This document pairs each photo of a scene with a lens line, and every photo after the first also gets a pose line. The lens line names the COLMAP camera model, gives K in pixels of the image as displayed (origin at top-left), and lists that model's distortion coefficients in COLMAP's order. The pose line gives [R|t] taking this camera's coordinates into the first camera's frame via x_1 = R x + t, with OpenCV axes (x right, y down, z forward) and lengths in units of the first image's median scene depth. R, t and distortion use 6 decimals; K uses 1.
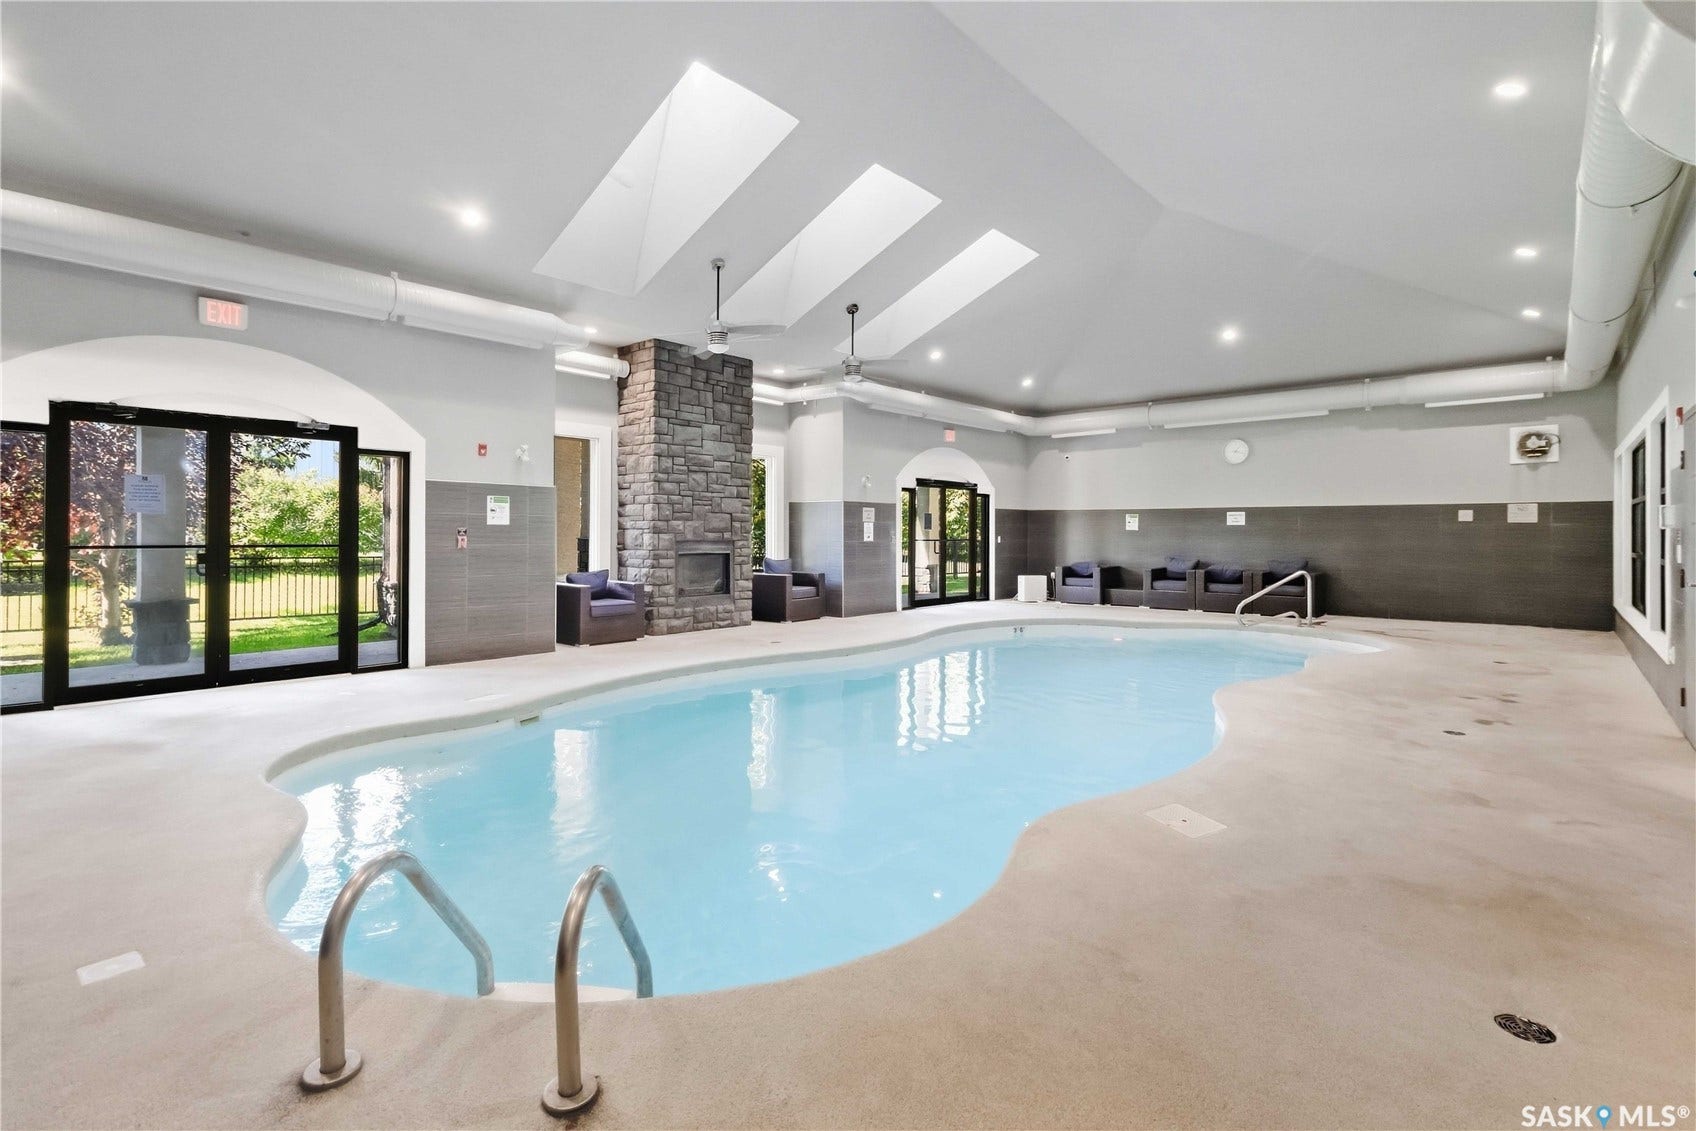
lens RADIAL K [[795.5, 0, 845.6], [0, 795.5, 532.3], [0, 0, 1]] dist [-0.000585, -0.000724]
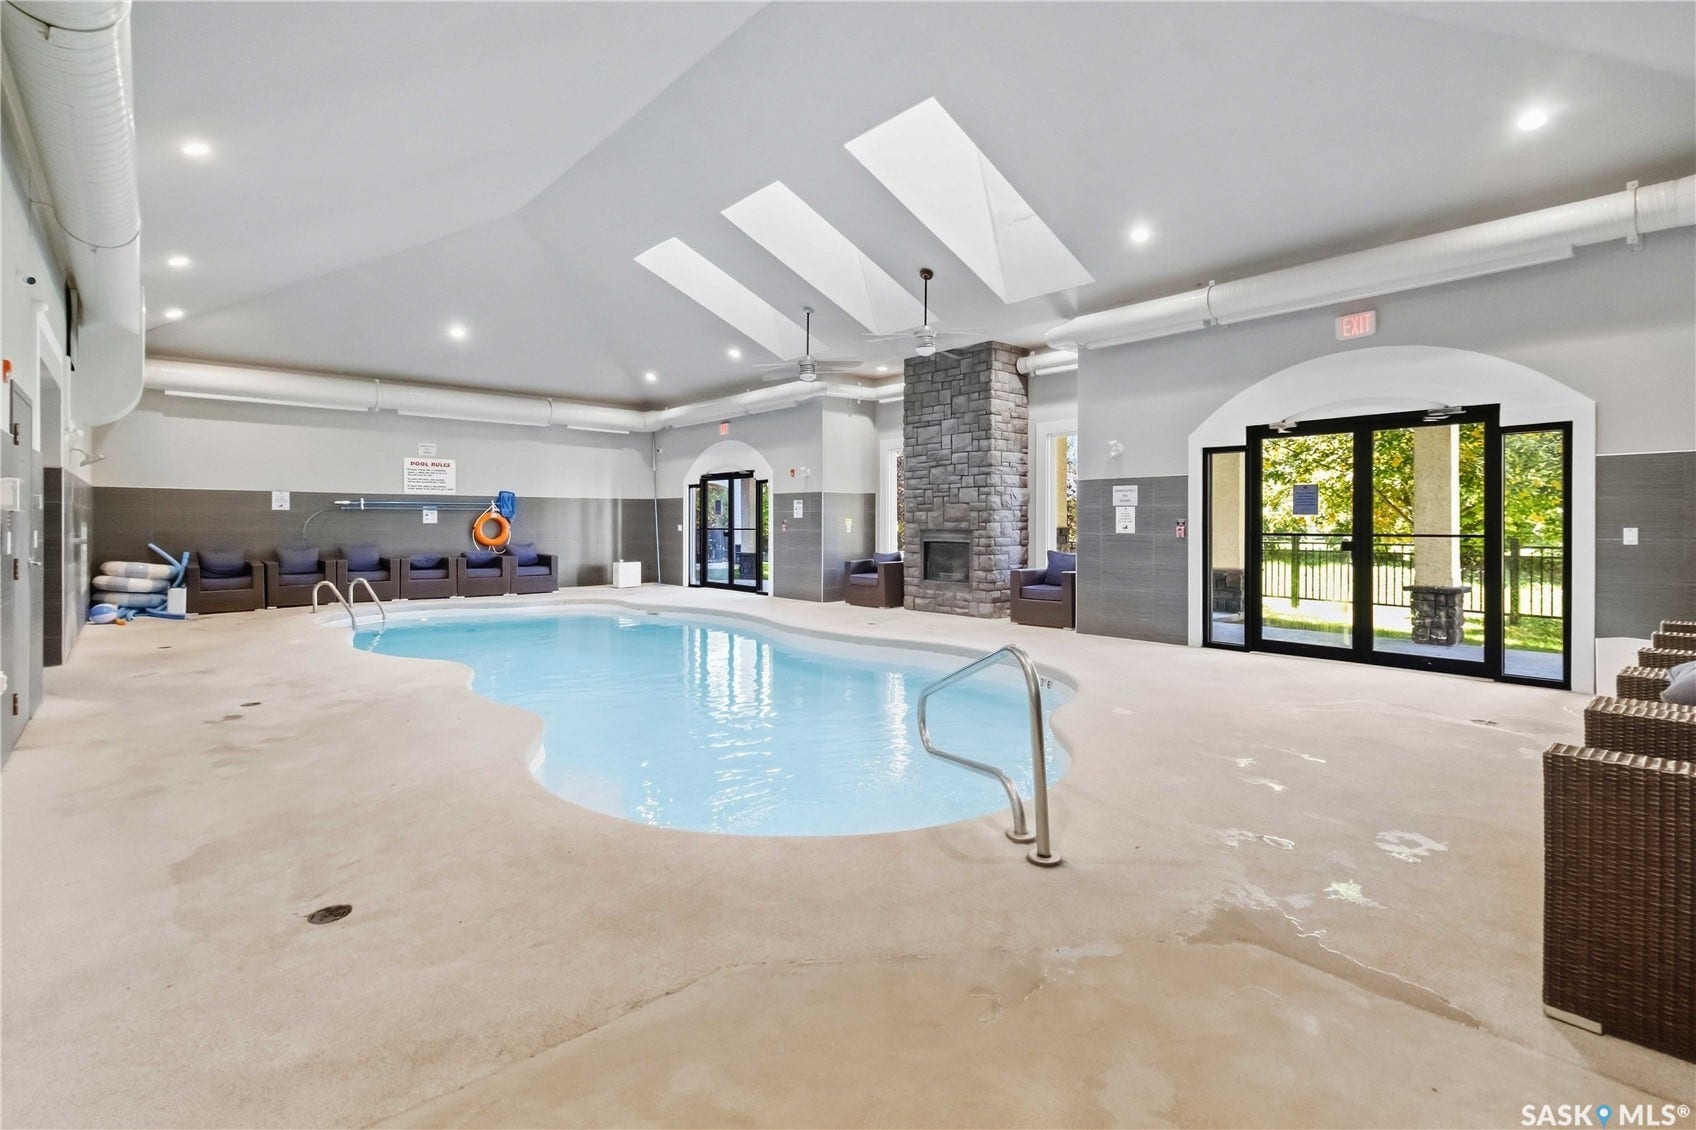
lens RADIAL K [[795.5, 0, 845.6], [0, 795.5, 531.8], [0, 0, 1]] dist [-0.000585, -0.000724]
pose [[-0.131628, 0.007951, -0.991267, 0.872184], [0.002059, 0.999968, 0.007748, 0.004562], [0.991297, -0.001021, -0.131640, 0.977995]]
